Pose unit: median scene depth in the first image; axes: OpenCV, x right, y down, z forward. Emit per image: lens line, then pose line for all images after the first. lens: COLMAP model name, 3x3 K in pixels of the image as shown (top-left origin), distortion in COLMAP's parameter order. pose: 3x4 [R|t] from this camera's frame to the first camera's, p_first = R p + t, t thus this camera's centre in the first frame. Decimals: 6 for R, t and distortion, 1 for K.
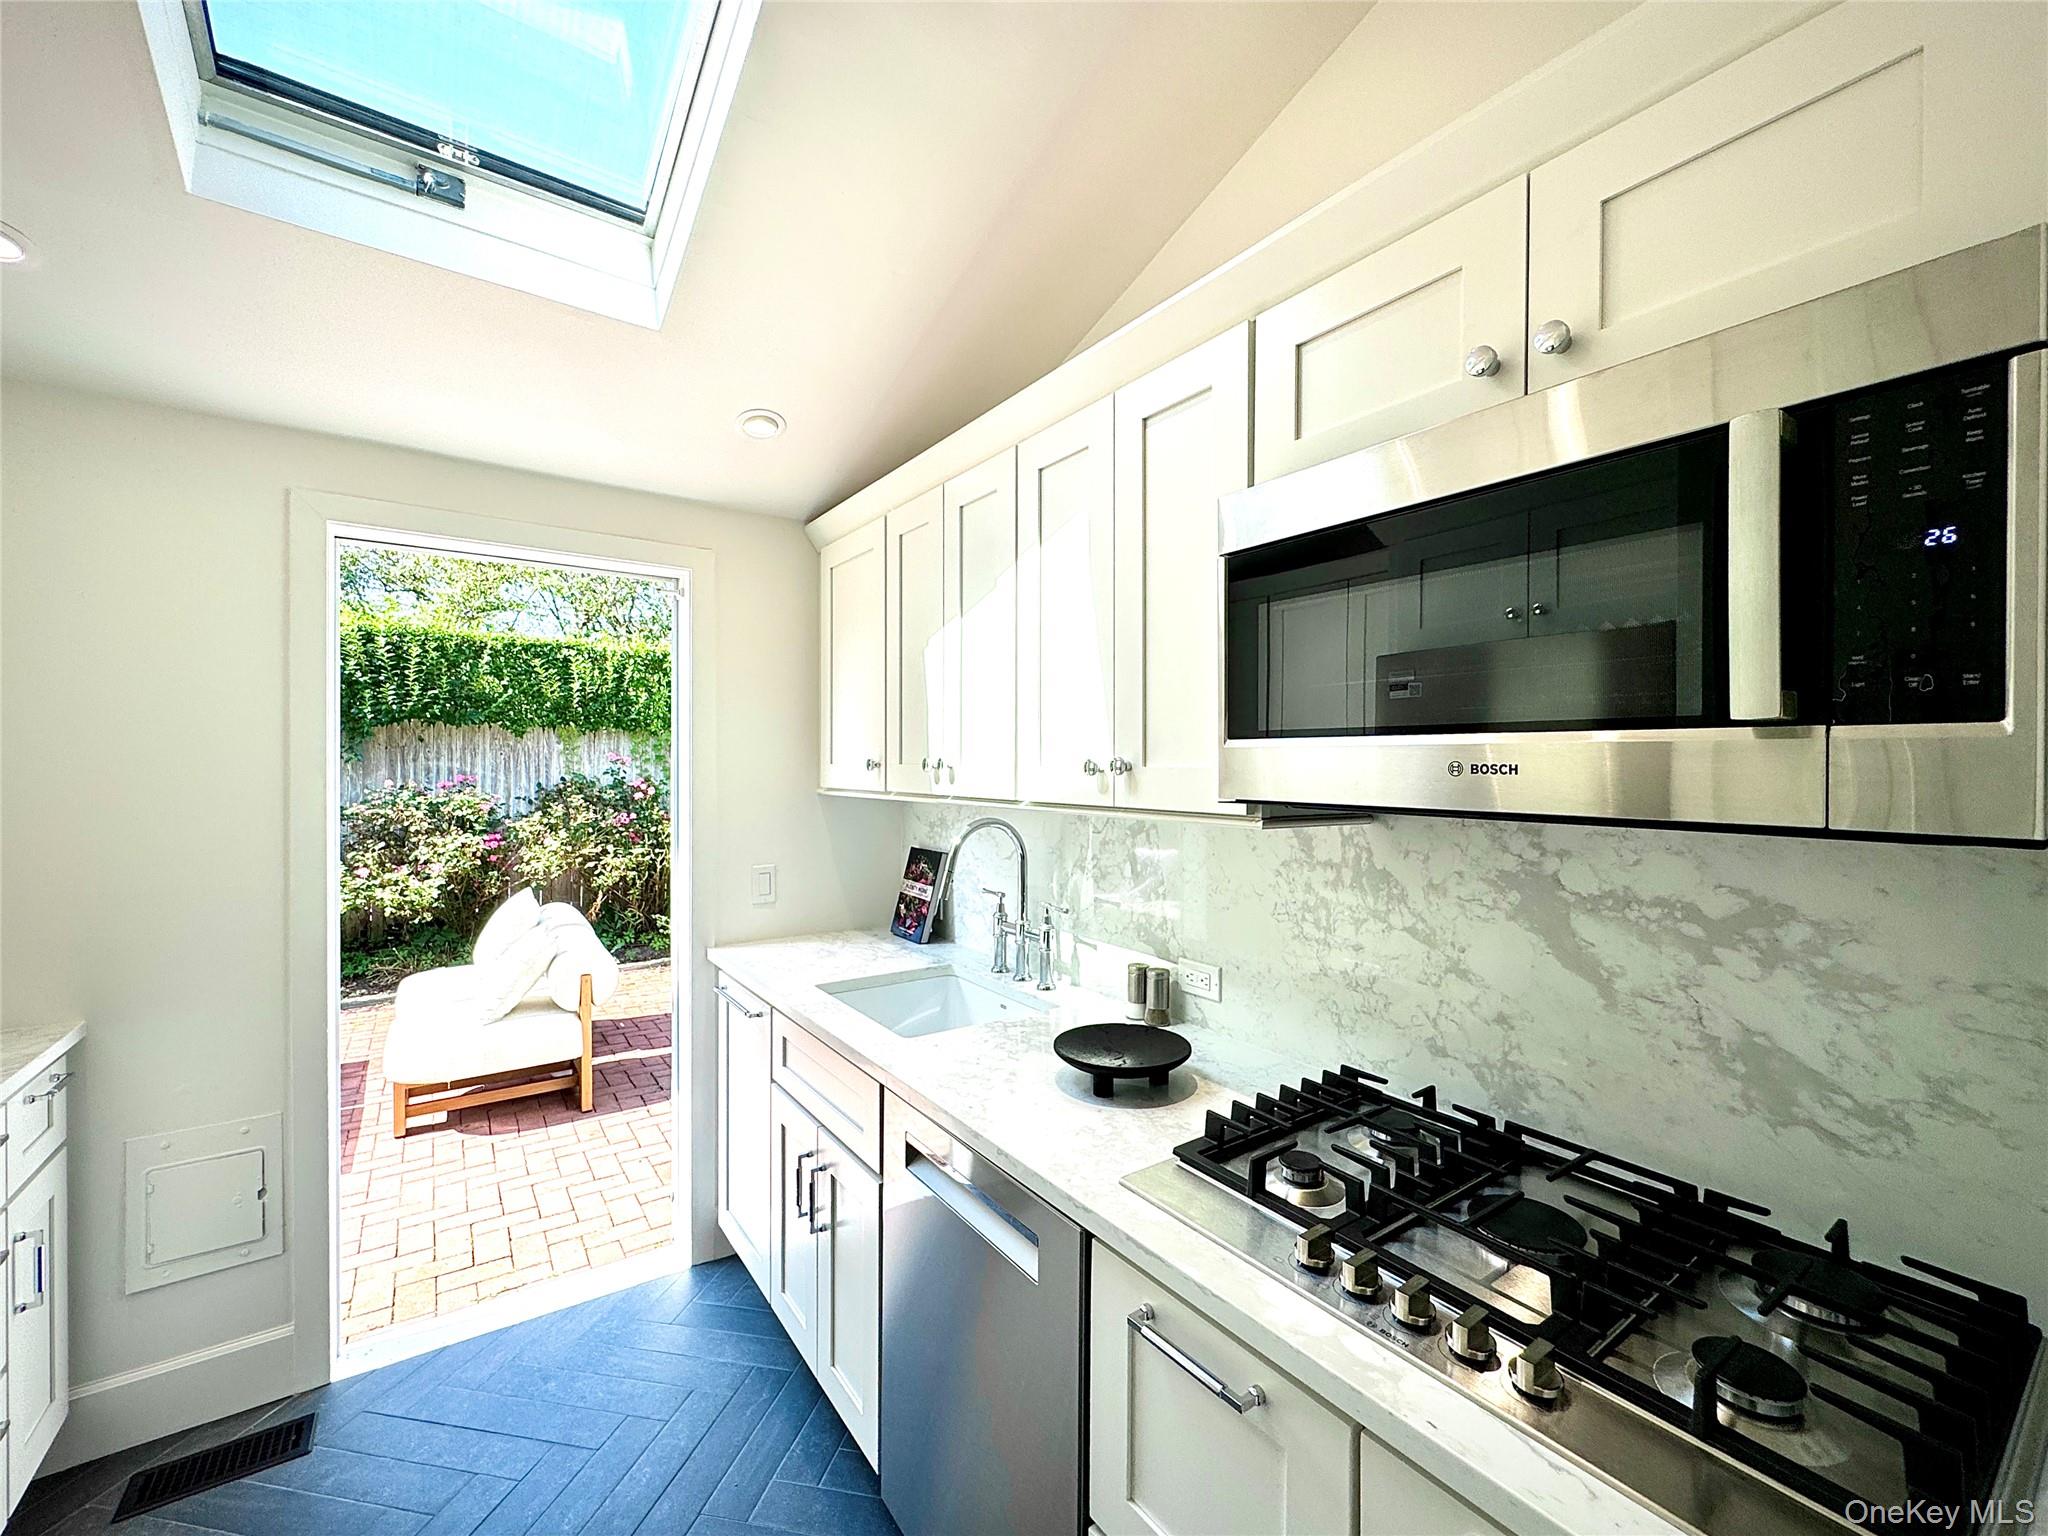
lens RADIAL K [[849.8, 0, 1024.0], [0, 849.8, 768.0], [0, 0, 1]] dist [-0.000889, 0.000164]
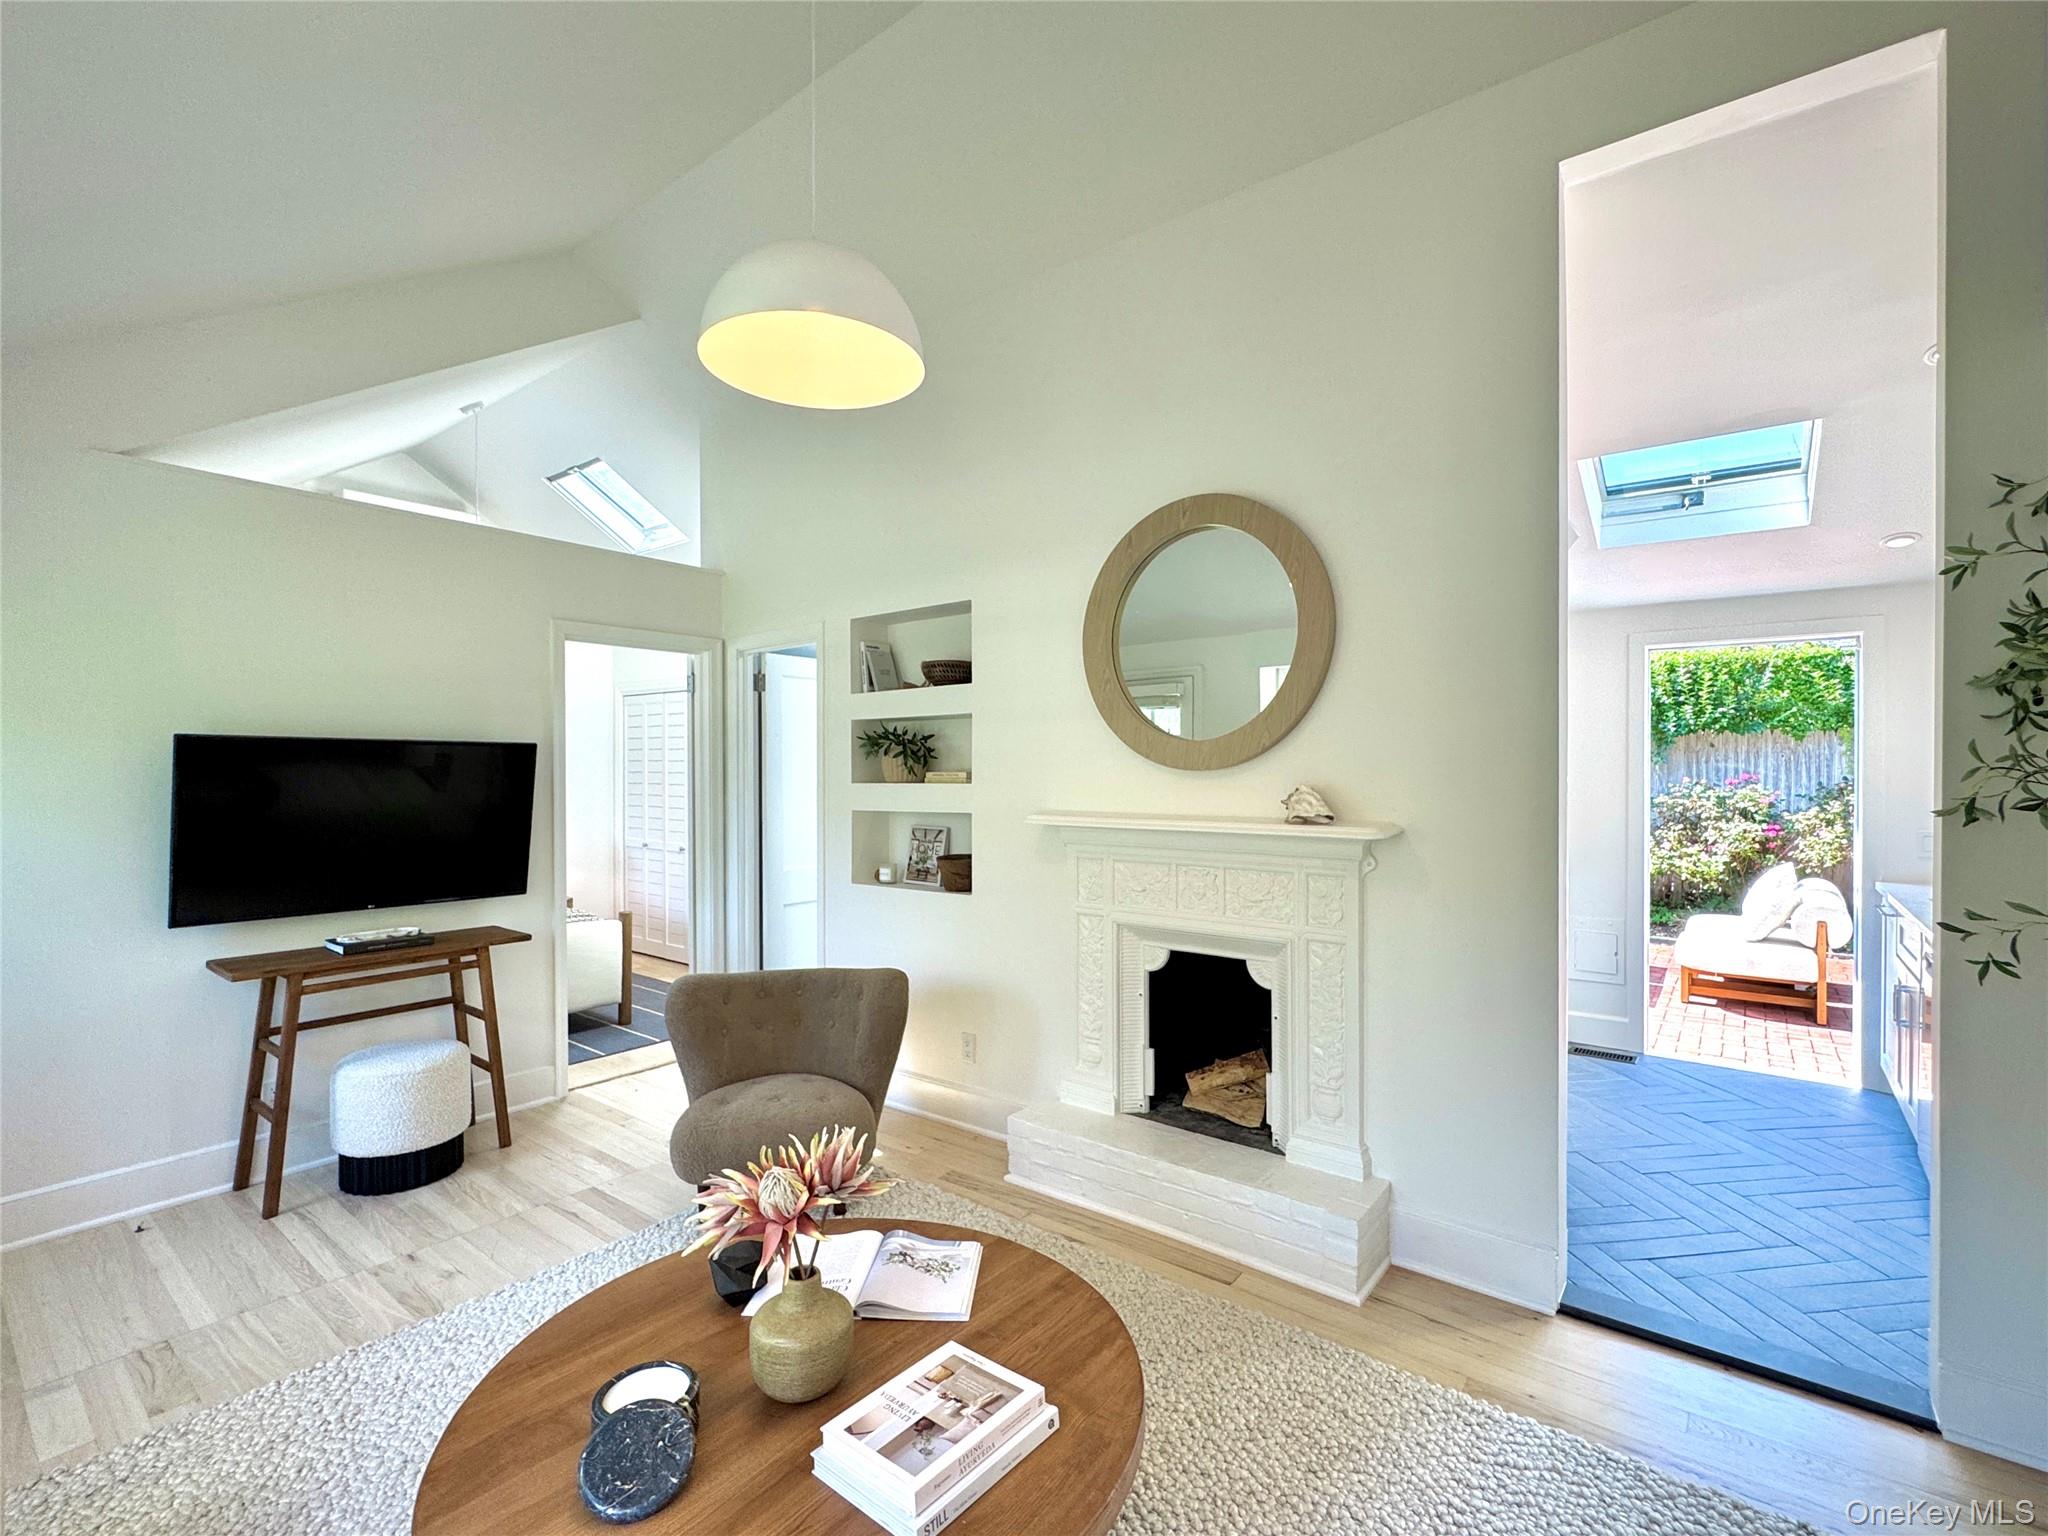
lens RADIAL K [[917.9, 0, 1024.0], [0, 917.9, 768.0], [0, 0, 1]] dist [0.001120, -0.014983]
pose [[0.287297, 0.000993, -0.957841, 0.299650], [-0.006330, 0.999980, -0.000861, 0.007677], [0.957821, 0.006310, 0.287297, -0.370185]]
